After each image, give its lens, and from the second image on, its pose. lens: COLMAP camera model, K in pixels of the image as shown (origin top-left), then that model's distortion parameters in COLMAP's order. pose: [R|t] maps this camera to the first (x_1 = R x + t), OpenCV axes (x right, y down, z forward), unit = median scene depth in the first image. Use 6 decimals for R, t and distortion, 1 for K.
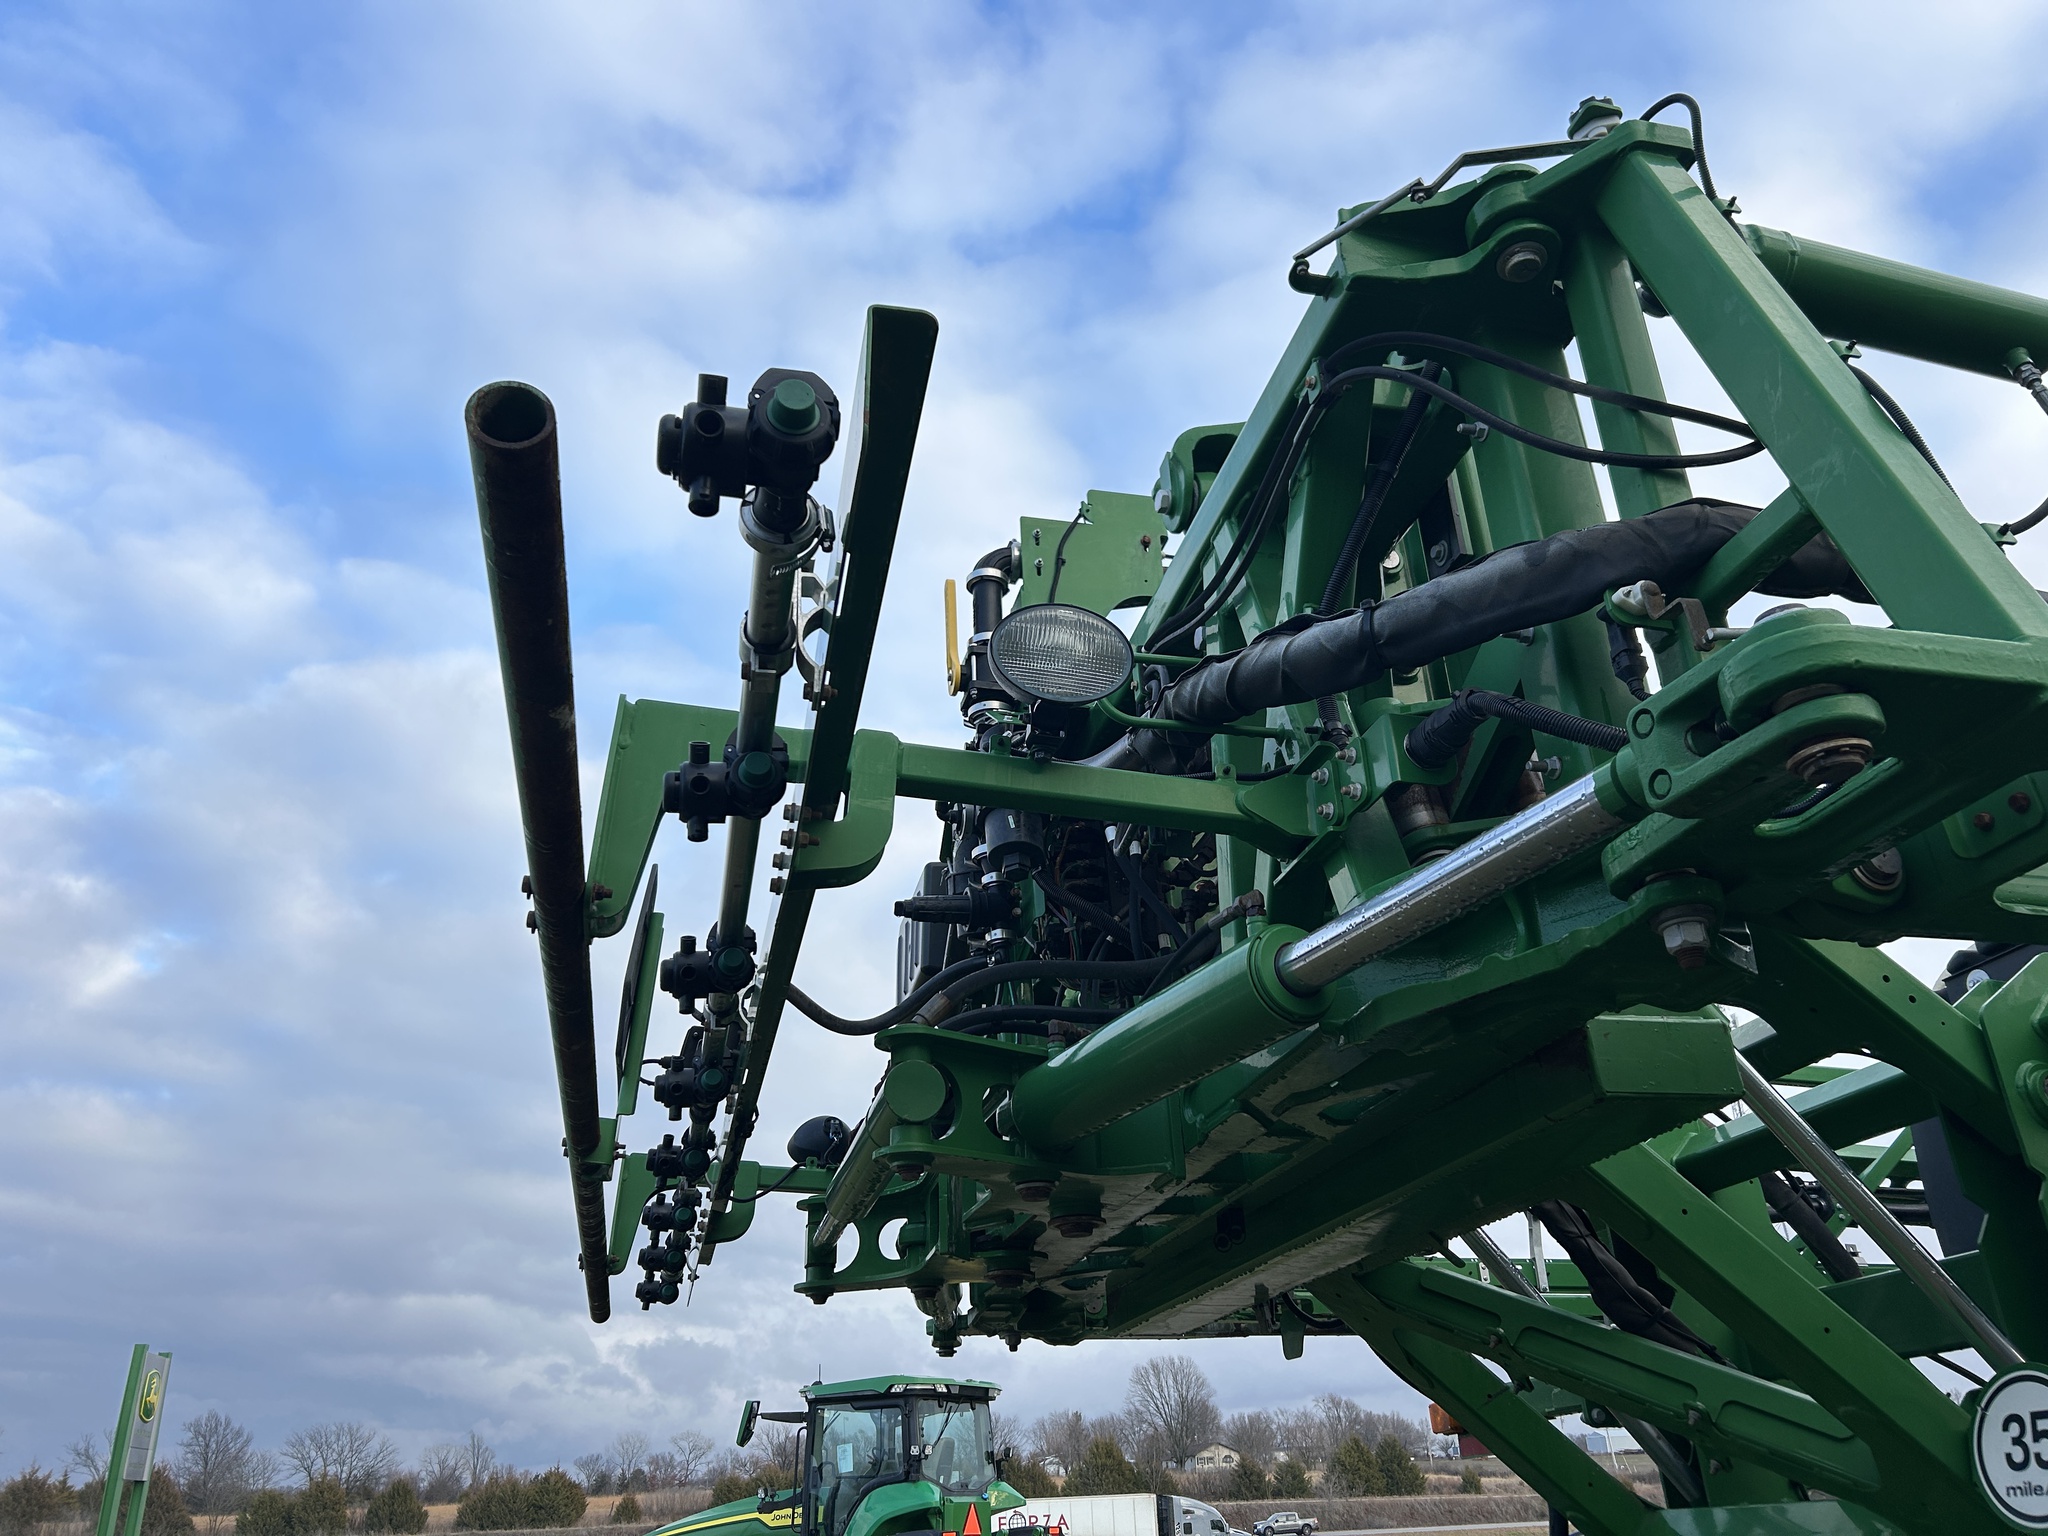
lens RADIAL K [[1534.9, 0, 1048.5], [0, 1534.9, 761.5], [0, 0, 1]] dist [0.013399, -0.000132]
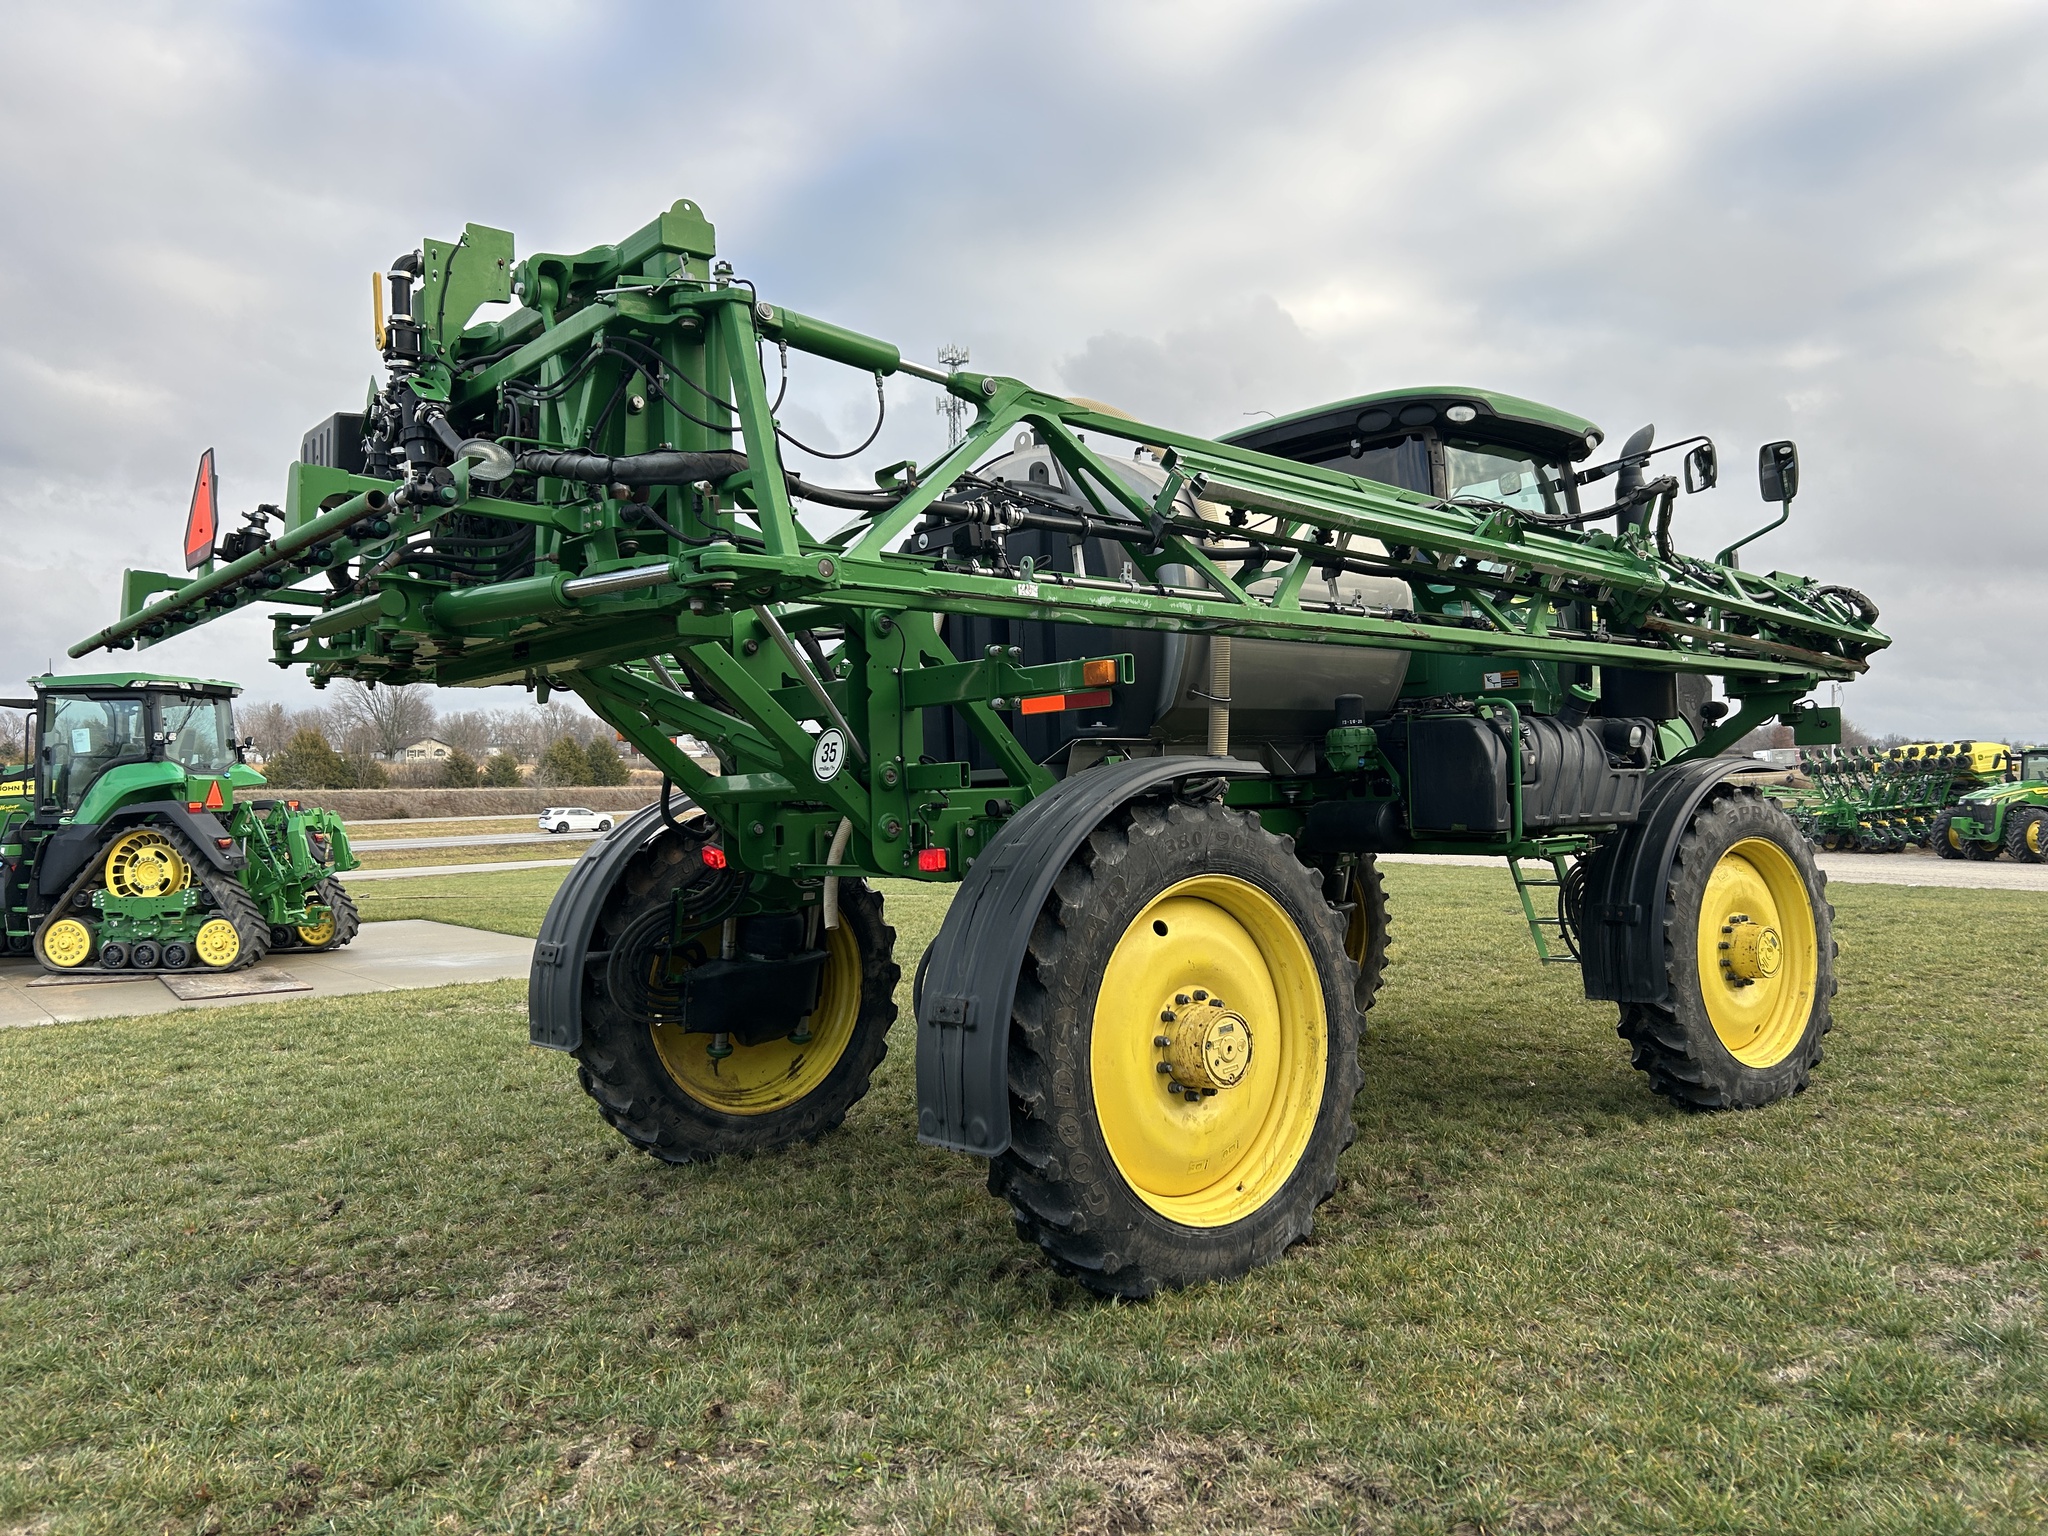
lens RADIAL K [[1534.9, 0, 1048.5], [0, 1534.9, 761.5], [0, 0, 1]] dist [0.013399, -0.000132]
pose [[0.885100, 0.026472, 0.464648, -0.033580], [-0.216648, 0.907046, 0.361014, -0.073272], [-0.411901, -0.420198, 0.808561, -0.163629]]
